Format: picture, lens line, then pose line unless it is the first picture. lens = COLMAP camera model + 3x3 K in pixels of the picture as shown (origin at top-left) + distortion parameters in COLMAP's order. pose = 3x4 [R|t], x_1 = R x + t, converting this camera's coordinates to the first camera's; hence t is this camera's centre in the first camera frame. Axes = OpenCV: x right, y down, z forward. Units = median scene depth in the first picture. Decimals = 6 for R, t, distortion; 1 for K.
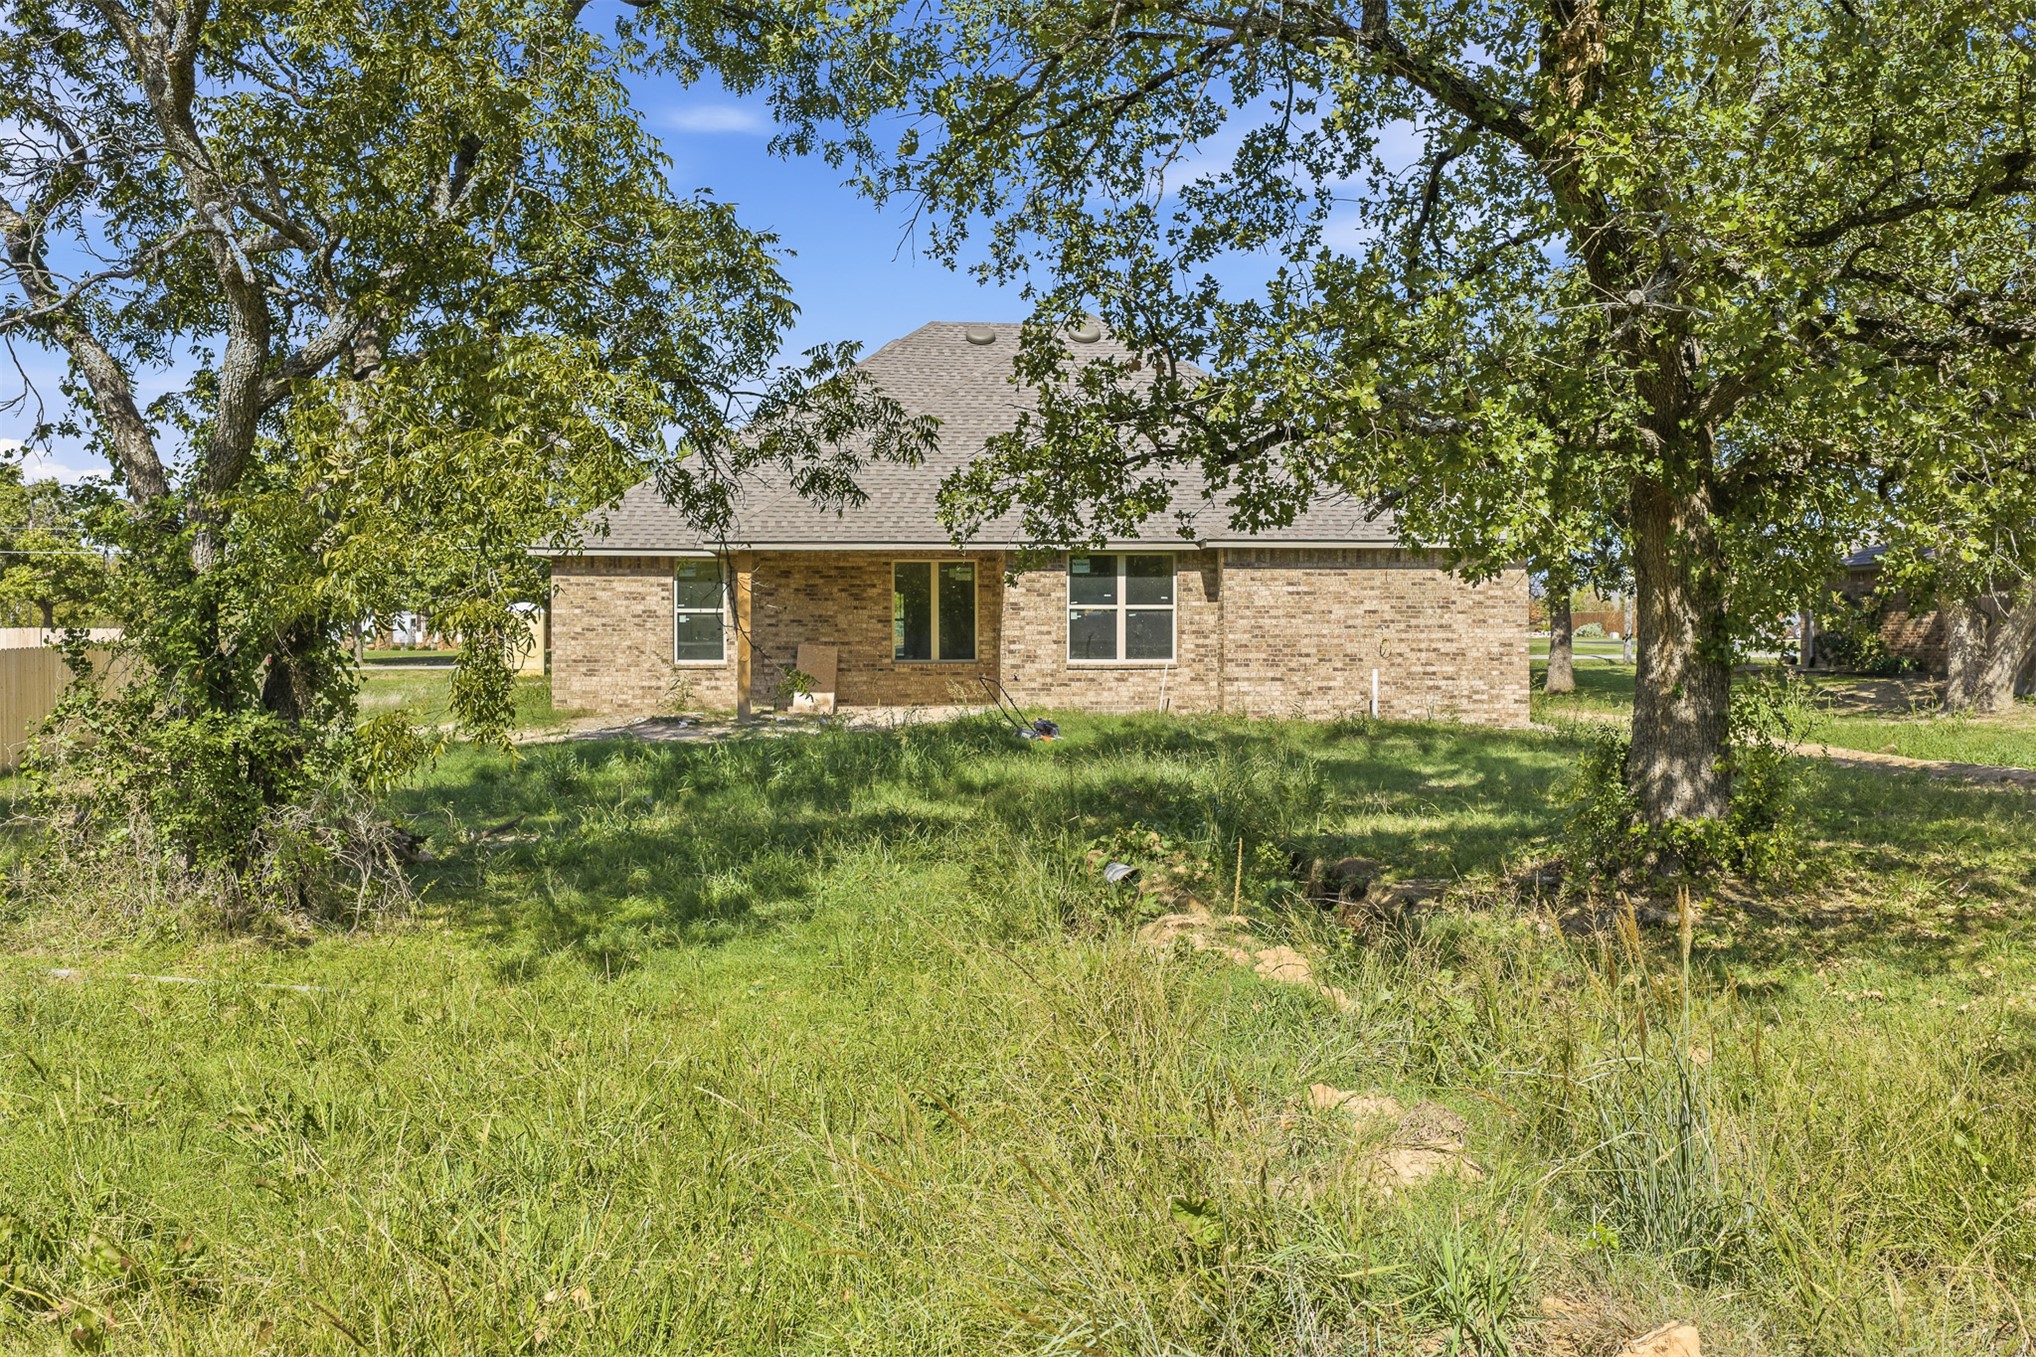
lens RADIAL K [[1683.6, 0, 1032.9], [0, 1683.6, 602.0], [0, 0, 1]] dist [0.021845, -0.034086]
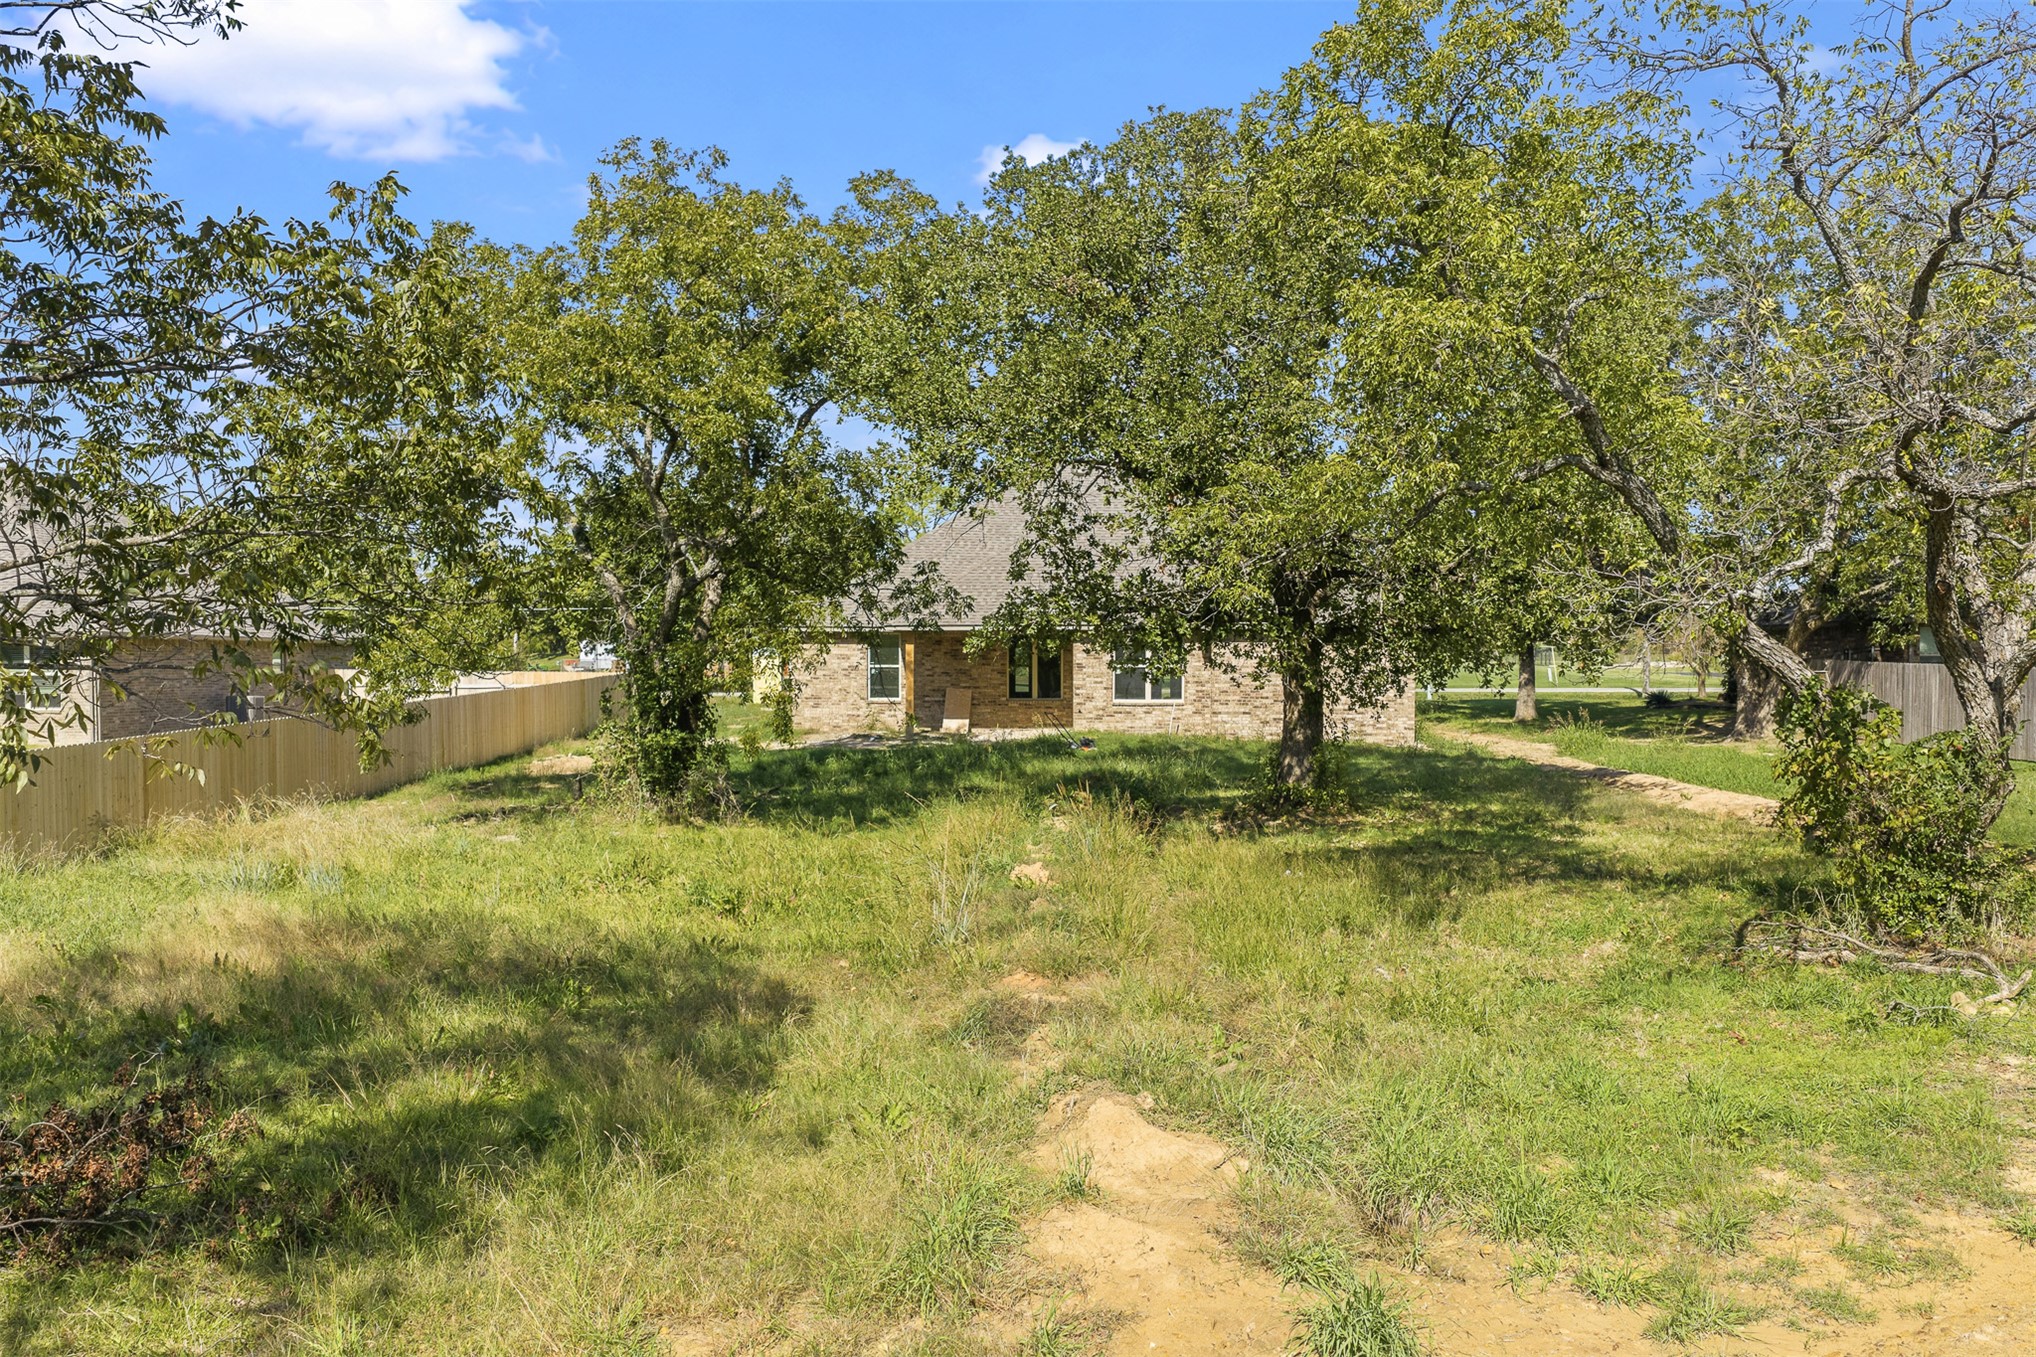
lens RADIAL K [[1683.6, 0, 1021.0], [0, 1683.6, 678.6], [0, 0, 1]] dist [0.021845, -0.034086]
pose [[0.991095, 0.003736, -0.133107, 0.187754], [0.000829, 0.999414, 0.034225, -0.050803], [0.133157, -0.034030, 0.990511, -0.731326]]
